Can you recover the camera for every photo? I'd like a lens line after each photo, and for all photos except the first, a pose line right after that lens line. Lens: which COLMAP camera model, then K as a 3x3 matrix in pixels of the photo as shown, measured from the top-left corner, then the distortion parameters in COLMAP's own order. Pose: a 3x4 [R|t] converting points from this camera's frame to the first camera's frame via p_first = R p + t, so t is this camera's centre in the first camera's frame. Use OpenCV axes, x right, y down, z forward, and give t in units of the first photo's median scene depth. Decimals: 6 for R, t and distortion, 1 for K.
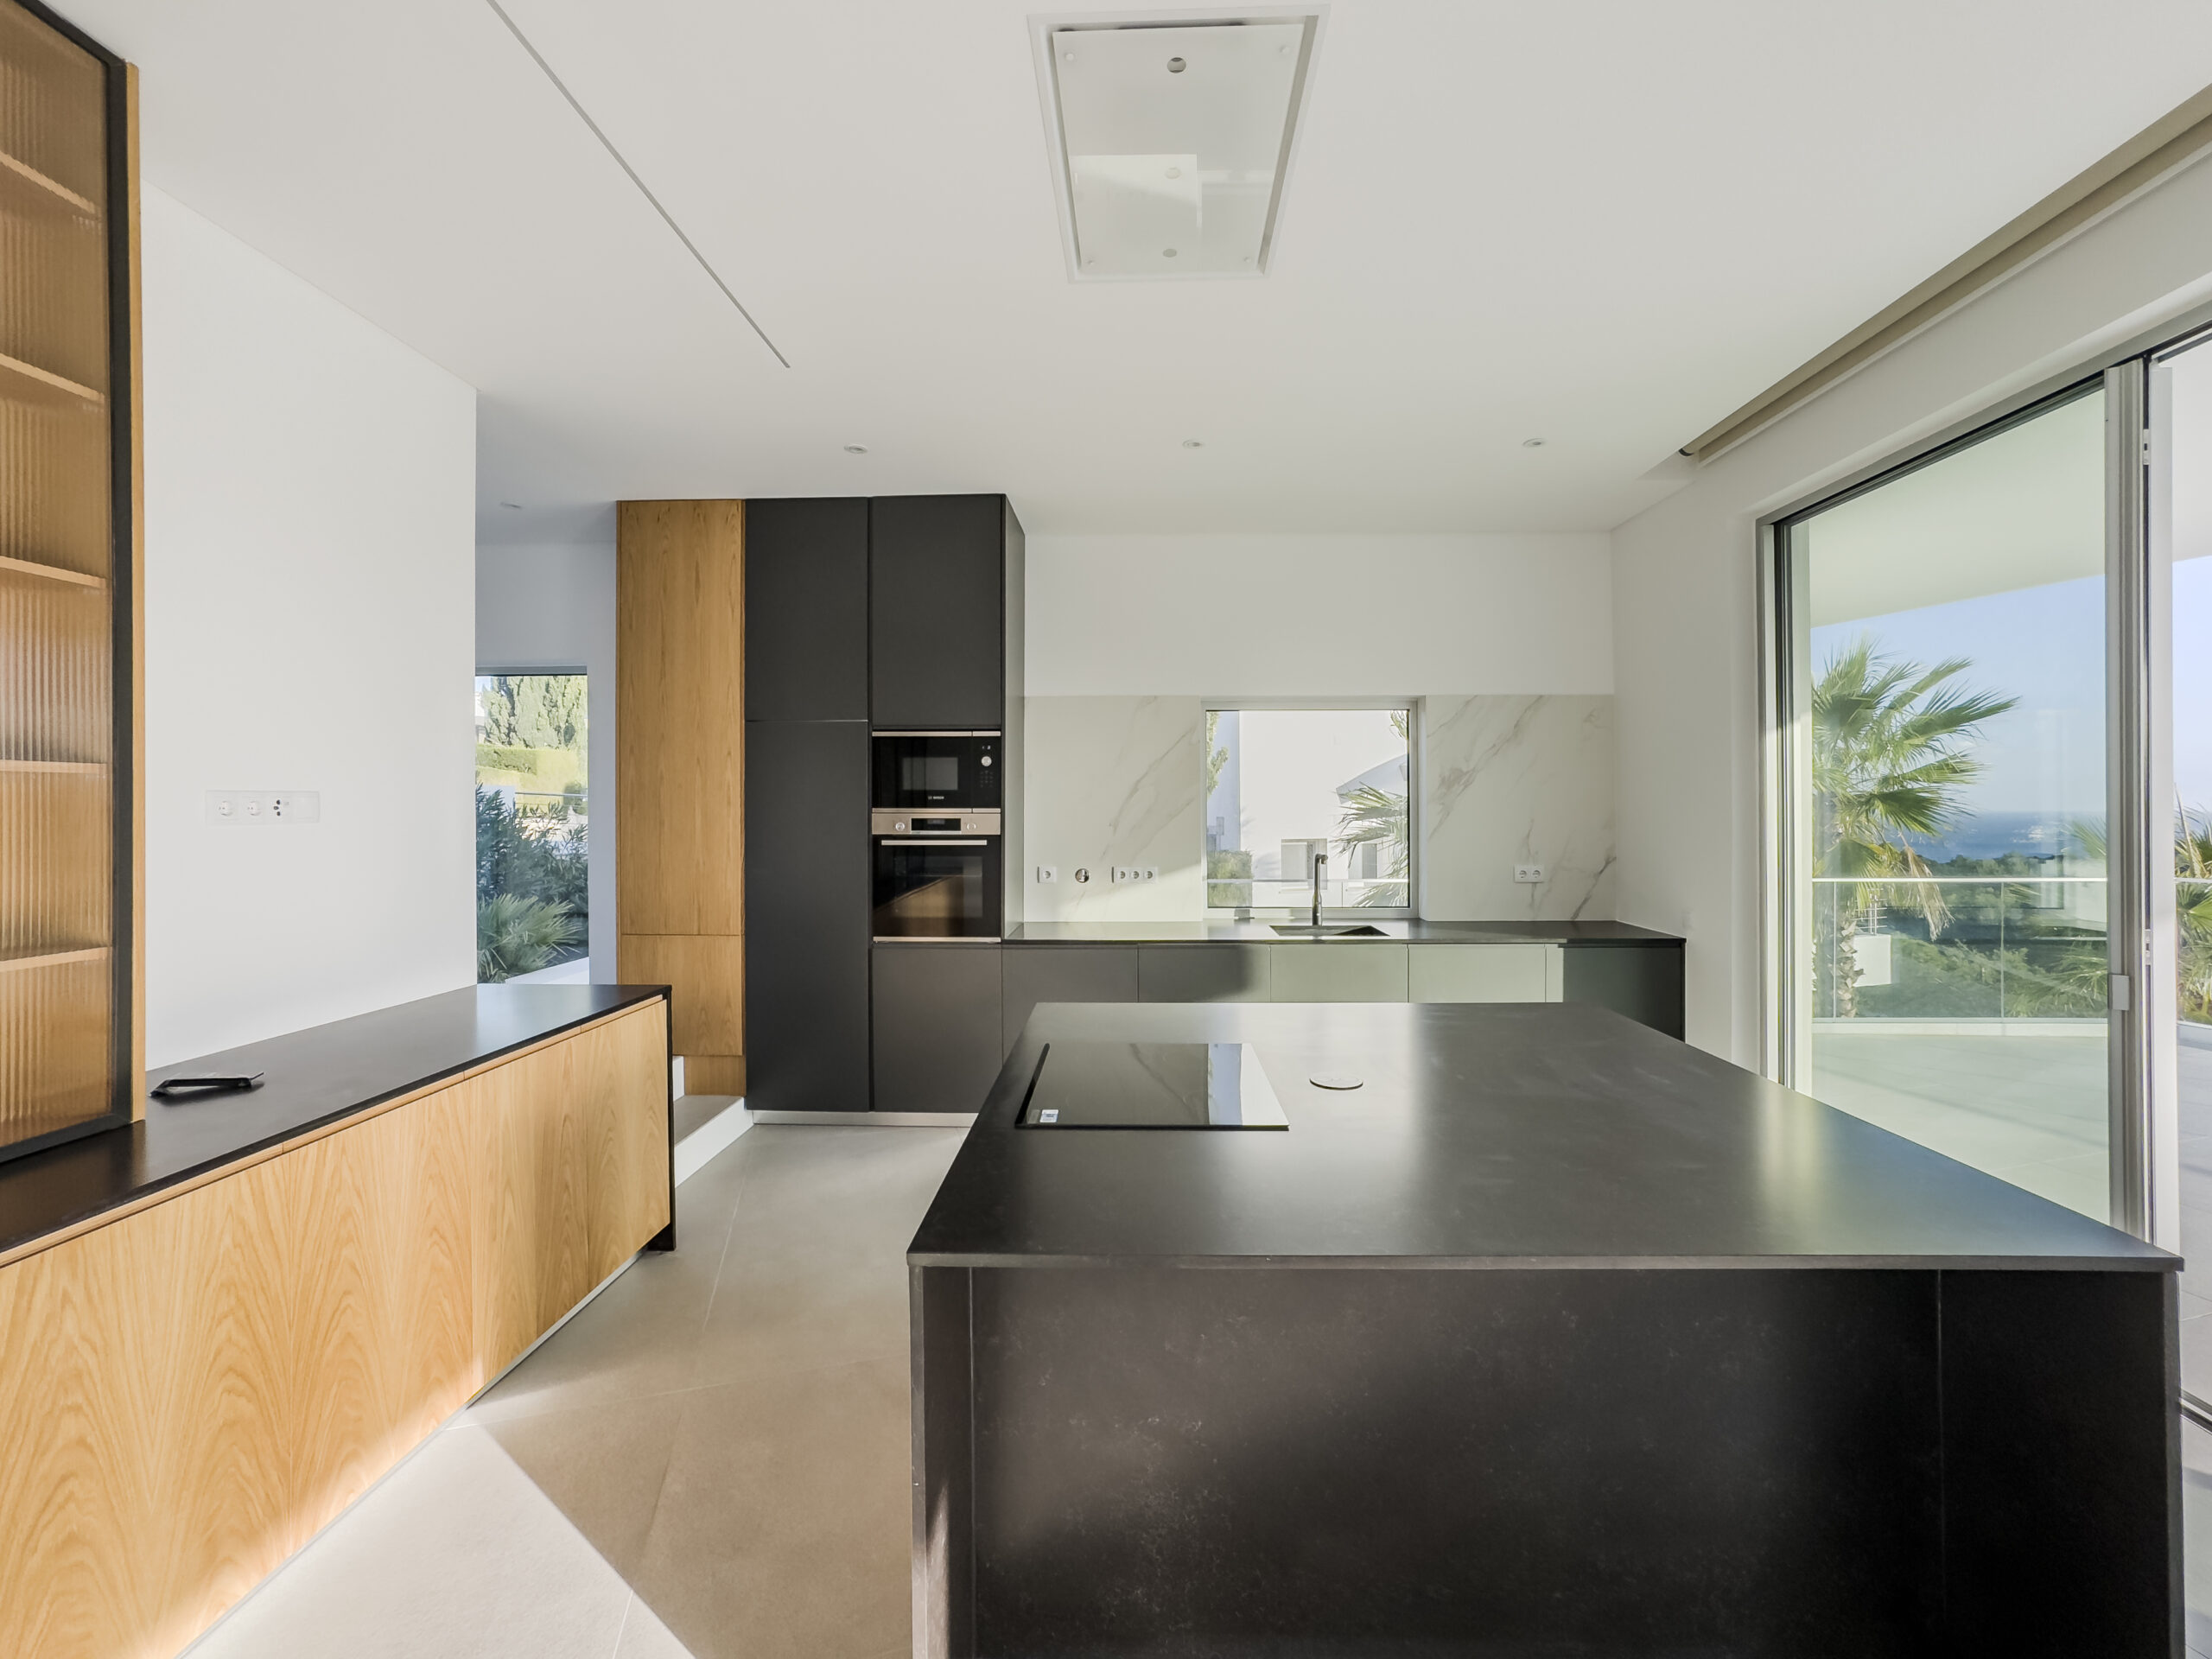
lens RADIAL K [[931.8, 0, 1114.6], [0, 931.8, 813.5], [0, 0, 1]] dist [-0.000196, -0.000017]
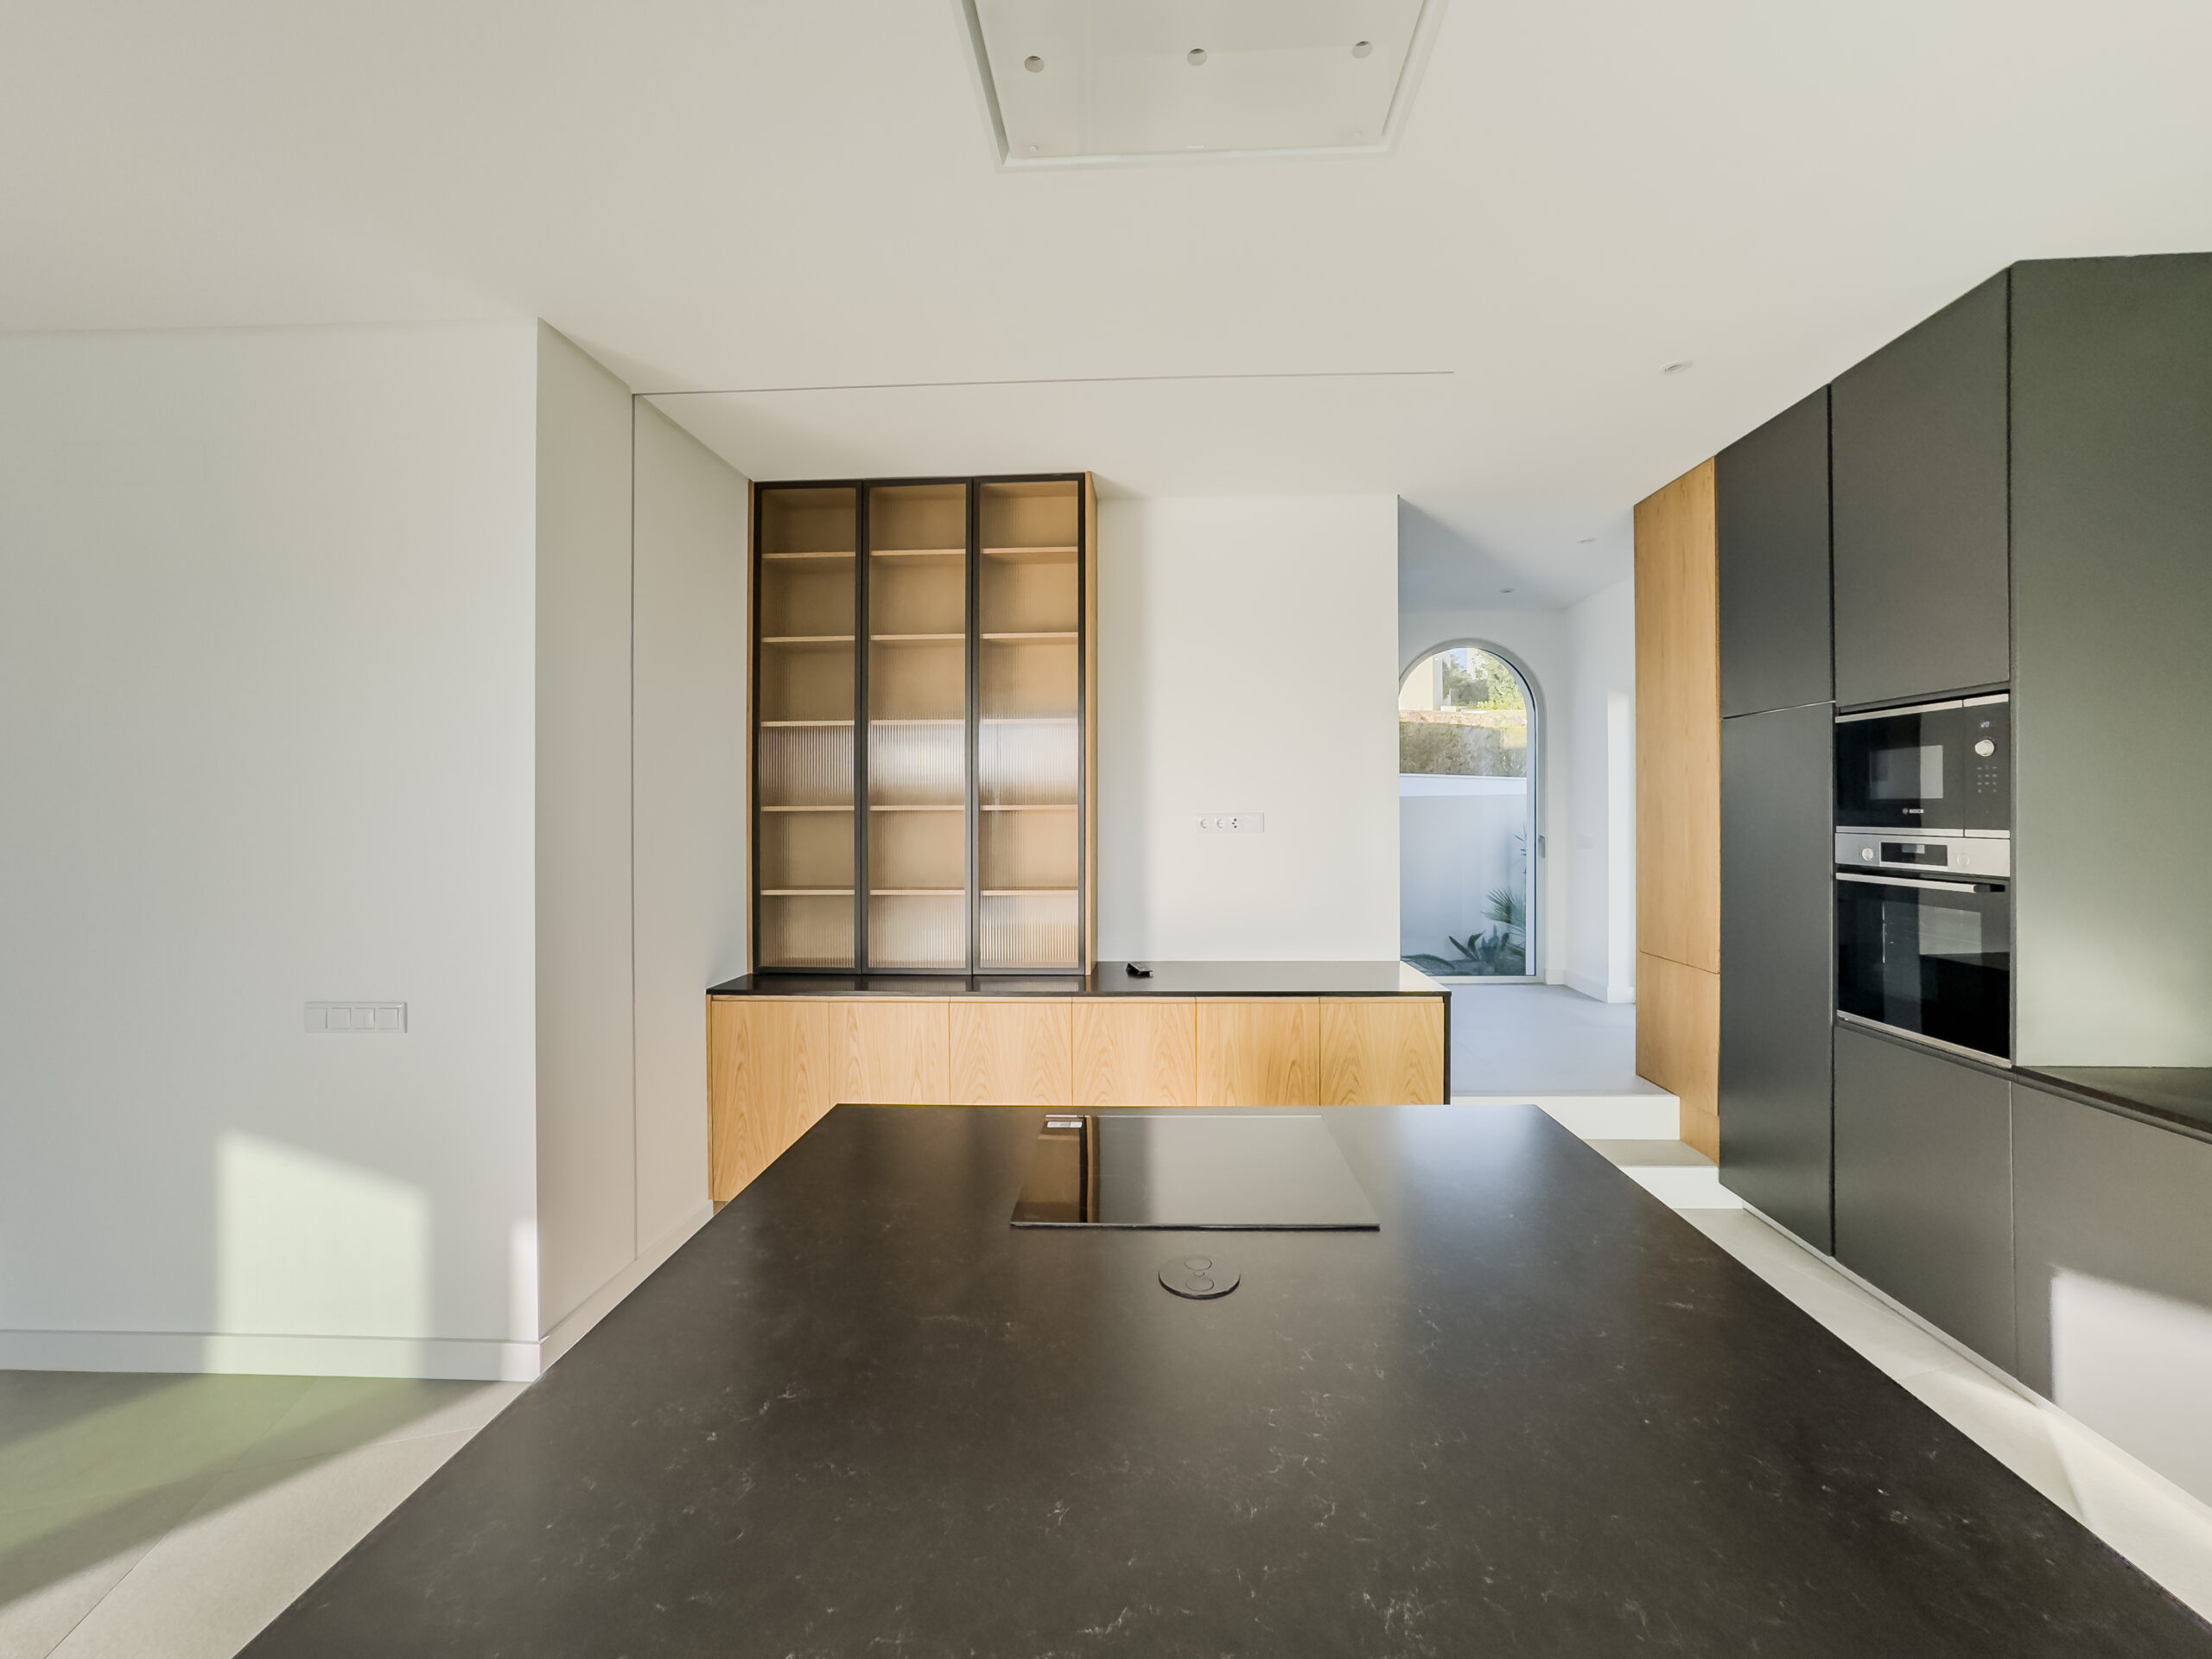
lens RADIAL K [[931.8, 0, 1114.6], [0, 931.8, 813.5], [0, 0, 1]] dist [-0.000196, -0.000017]
pose [[-0.013036, 0.005252, -0.999901, 0.446881], [0.002467, 0.999983, 0.005220, -0.019993], [0.999912, -0.002399, -0.013048, 0.467674]]
